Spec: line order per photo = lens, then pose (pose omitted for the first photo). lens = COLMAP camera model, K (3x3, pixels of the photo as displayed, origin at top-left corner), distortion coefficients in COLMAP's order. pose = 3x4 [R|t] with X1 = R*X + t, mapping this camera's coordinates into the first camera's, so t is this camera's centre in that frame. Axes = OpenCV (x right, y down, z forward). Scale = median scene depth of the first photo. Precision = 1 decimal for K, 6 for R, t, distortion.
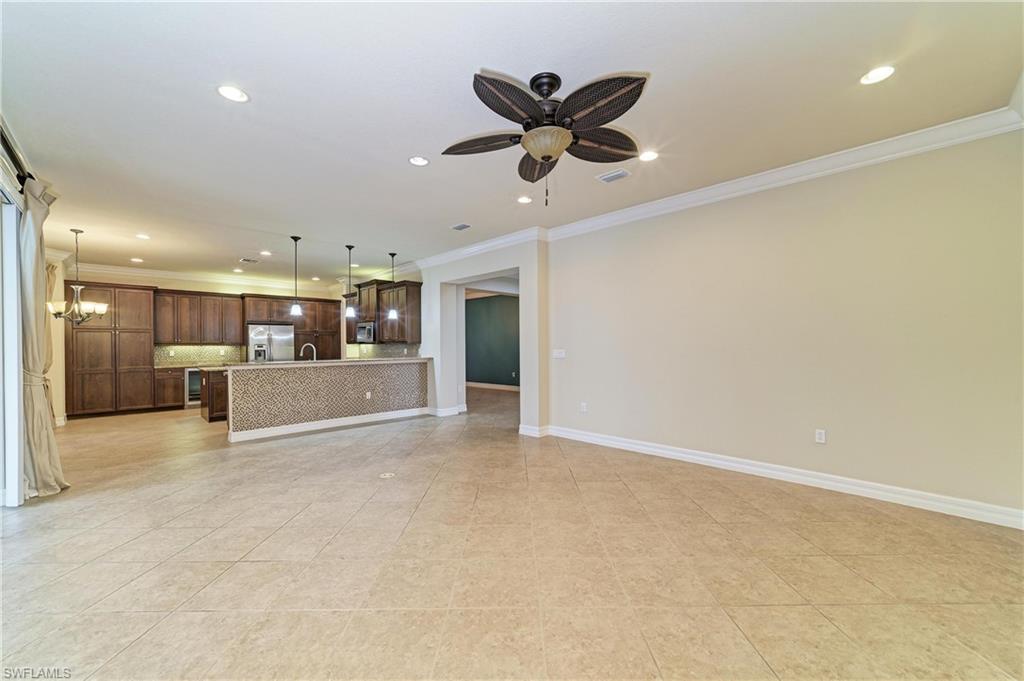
lens RADIAL K [[397.9, 0, 522.5], [0, 397.9, 347.8], [0, 0, 1]] dist [-0.013513, 0.002516]
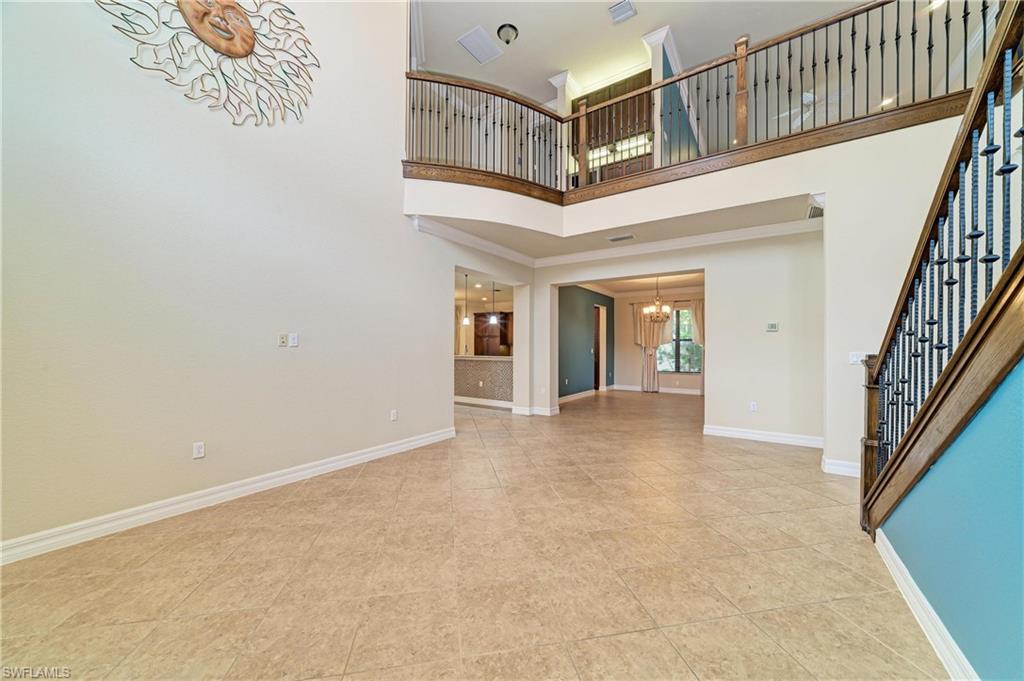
lens RADIAL K [[369.9, 0, 518.0], [0, 369.9, 344.0], [0, 0, 1]] dist [-0.013632, 0.001847]
pose [[0.182562, 0.001743, -0.983193, 0.711831], [-0.013877, 0.999903, -0.000804, -0.009417], [0.983096, 0.013791, 0.182568, 0.751299]]
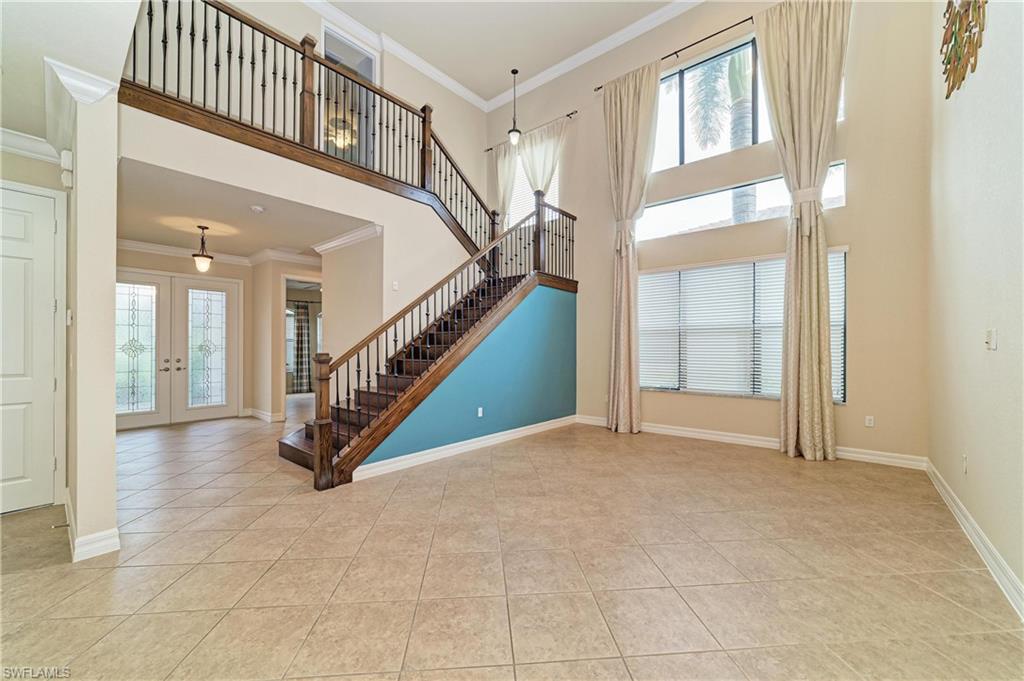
lens RADIAL K [[397.9, 0, 517.8], [0, 397.9, 346.0], [0, 0, 1]] dist [-0.013513, 0.002516]
pose [[-0.082080, 0.013154, 0.996539, -0.019377], [0.008812, 0.999883, -0.012472, -0.004989], [-0.996587, 0.007758, -0.082186, 0.935594]]
